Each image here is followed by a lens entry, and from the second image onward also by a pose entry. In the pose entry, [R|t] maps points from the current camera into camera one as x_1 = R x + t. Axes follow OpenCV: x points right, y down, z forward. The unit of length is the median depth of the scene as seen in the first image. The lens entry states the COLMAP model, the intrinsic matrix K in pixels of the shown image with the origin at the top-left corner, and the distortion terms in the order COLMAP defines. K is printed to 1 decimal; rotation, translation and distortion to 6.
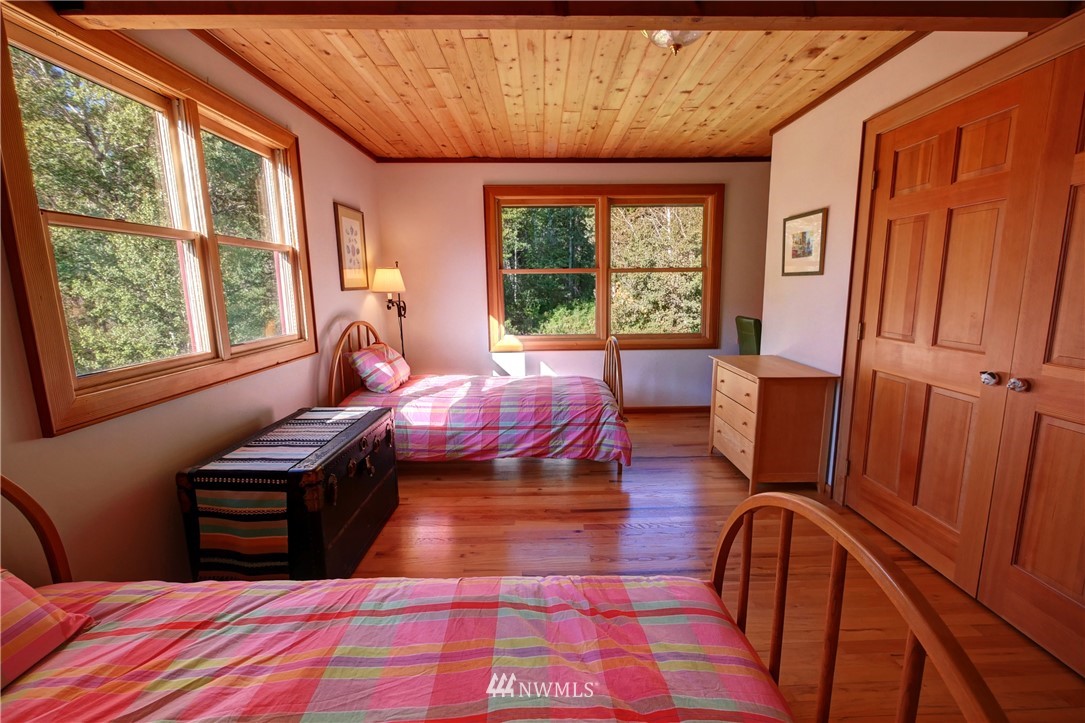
lens RADIAL K [[445.3, 0, 542.5], [0, 445.3, 361.5], [0, 0, 1]] dist [-0.019117, -0.000112]
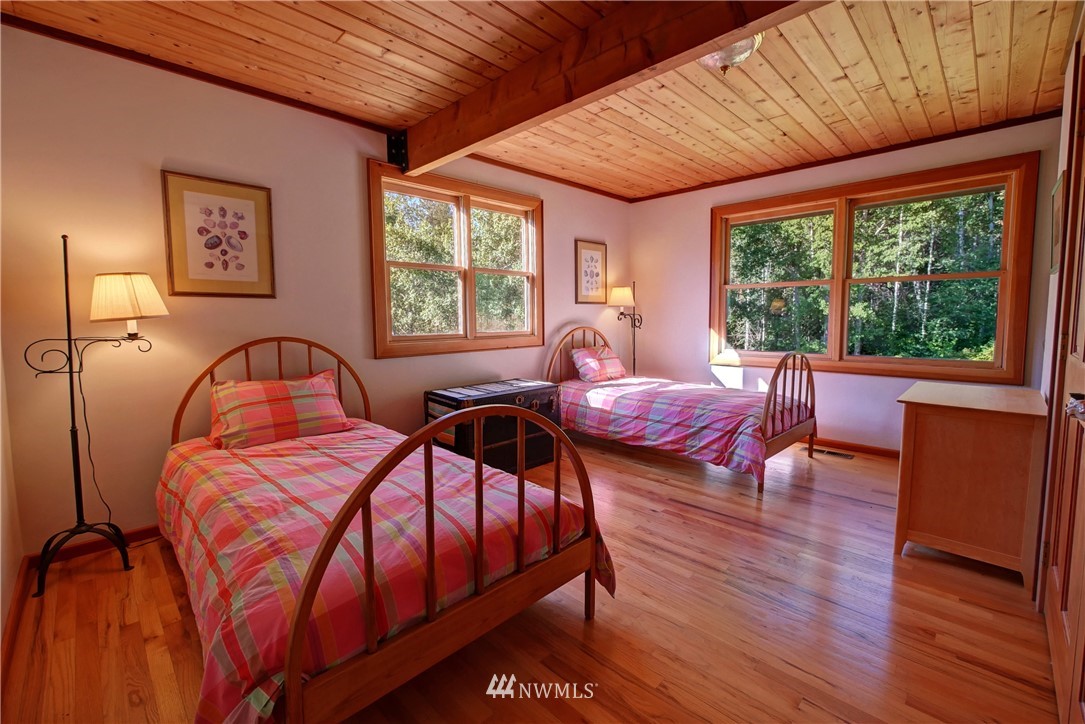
lens RADIAL K [[446.2, 0, 542.5], [0, 446.2, 362.0], [0, 0, 1]] dist [-0.023388, 0.000073]
pose [[0.695881, 0.078618, -0.713841, 0.517812], [-0.122234, 0.992452, -0.009856, 0.046738], [0.707678, 0.094114, 0.700238, -0.007595]]
